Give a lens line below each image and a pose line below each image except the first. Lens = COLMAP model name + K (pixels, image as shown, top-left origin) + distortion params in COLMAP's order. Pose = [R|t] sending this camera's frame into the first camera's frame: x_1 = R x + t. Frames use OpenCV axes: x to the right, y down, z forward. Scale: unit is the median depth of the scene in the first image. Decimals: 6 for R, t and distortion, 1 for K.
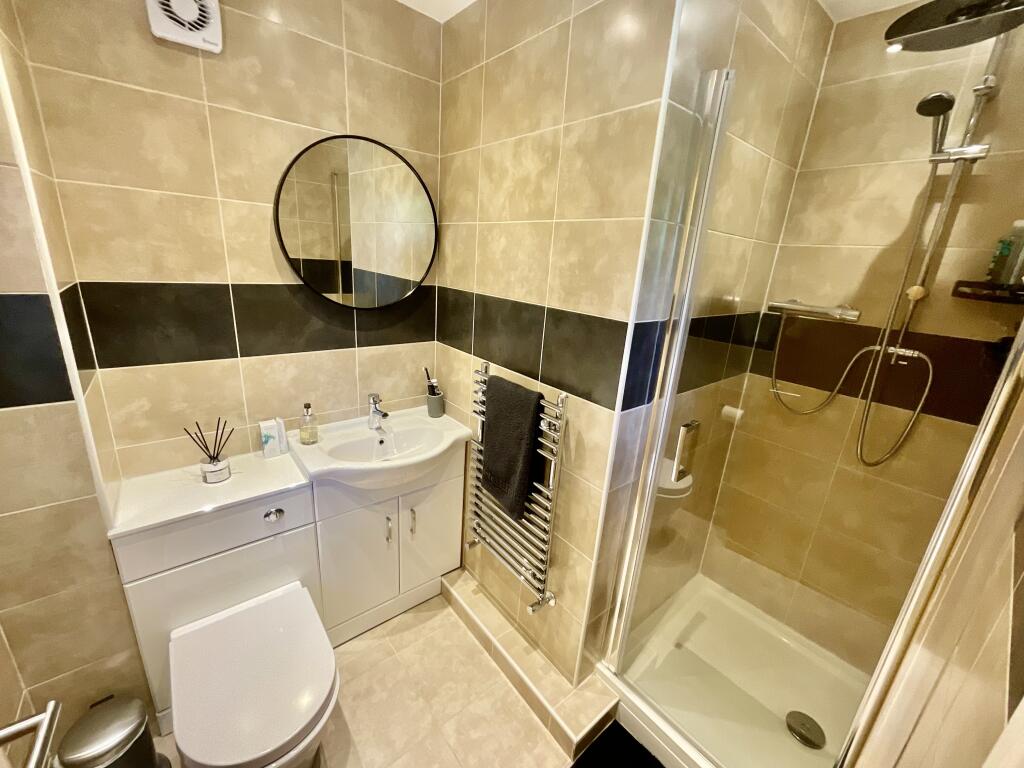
lens RADIAL K [[412.4, 0, 514.2], [0, 412.4, 380.4], [0, 0, 1]] dist [-0.006242, 0.002313]
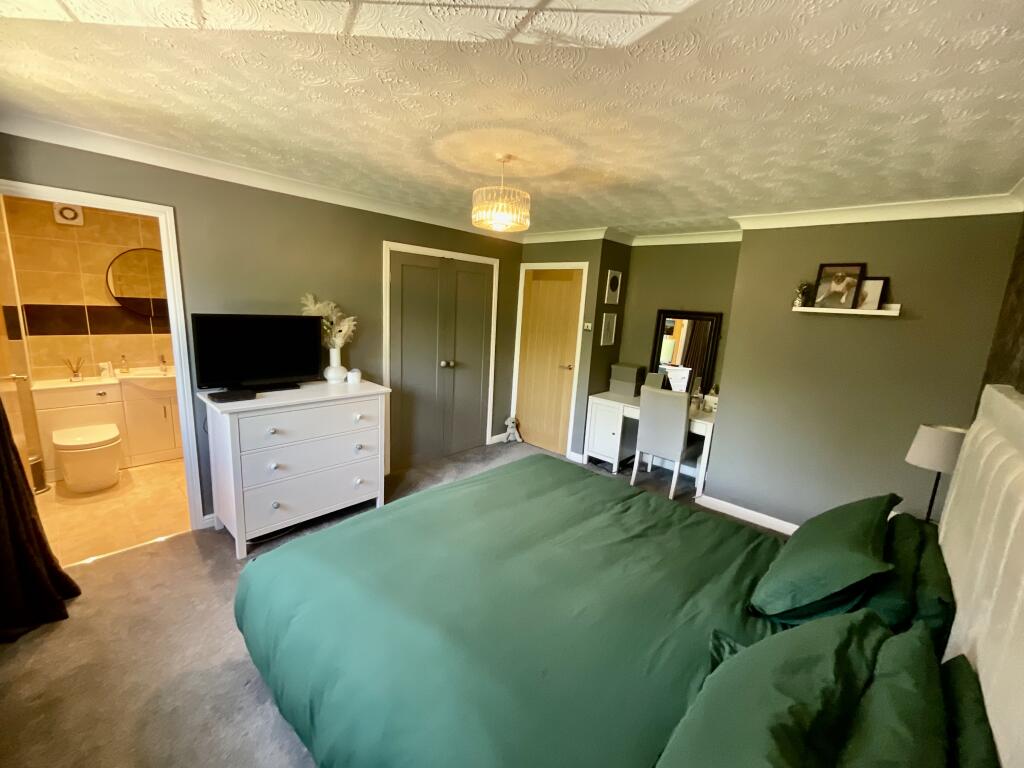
lens RADIAL K [[412.4, 0, 506.3], [0, 412.4, 381.3], [0, 0, 1]] dist [-0.006242, 0.002313]
pose [[0.990429, -0.039077, 0.132379, 1.598624], [0.051327, 0.994579, -0.090432, 0.623703], [-0.128128, 0.096361, 0.987065, -1.879813]]
